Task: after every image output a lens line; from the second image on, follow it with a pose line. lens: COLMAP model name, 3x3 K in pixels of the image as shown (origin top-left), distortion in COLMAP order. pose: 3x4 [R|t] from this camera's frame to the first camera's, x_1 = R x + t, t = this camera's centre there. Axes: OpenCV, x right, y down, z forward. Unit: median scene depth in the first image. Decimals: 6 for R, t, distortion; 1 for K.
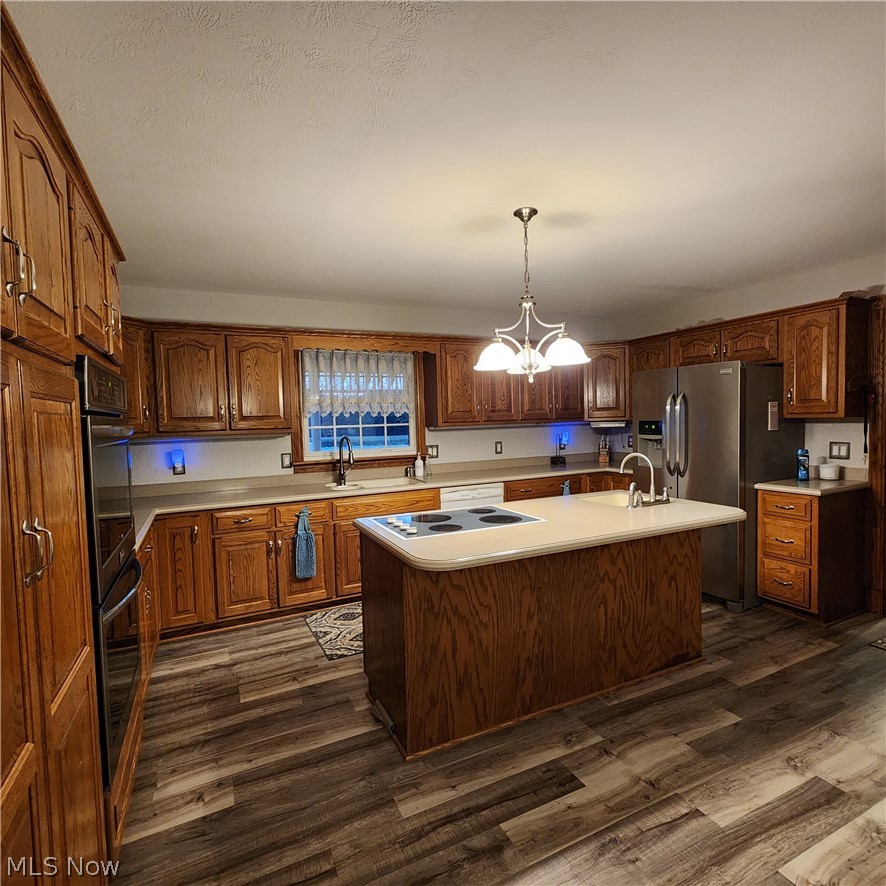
lens RADIAL K [[489.9, 0, 439.5], [0, 489.9, 441.3], [0, 0, 1]] dist [0.004177, -0.004679]
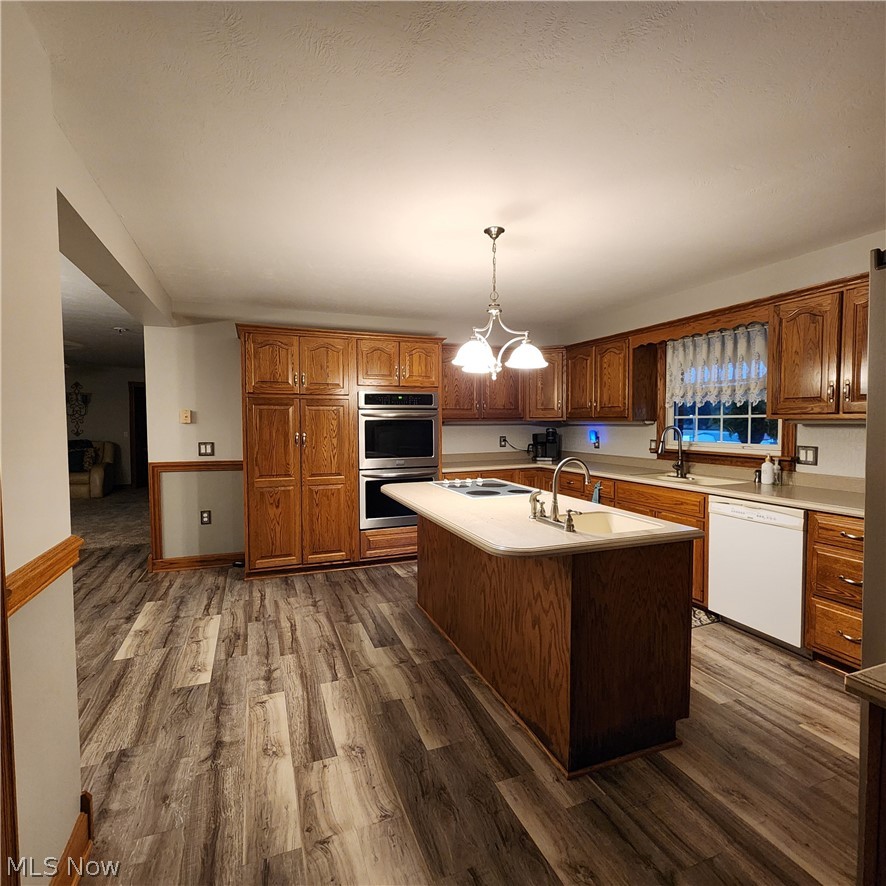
lens RADIAL K [[460.4, 0, 443.8], [0, 460.4, 463.7], [0, 0, 1]] dist [0.001274, -0.000398]
pose [[-0.053008, 0.128397, -0.990305, 1.272210], [-0.024115, 0.991246, 0.129810, -0.077301], [0.998303, 0.030762, -0.049447, 0.952989]]
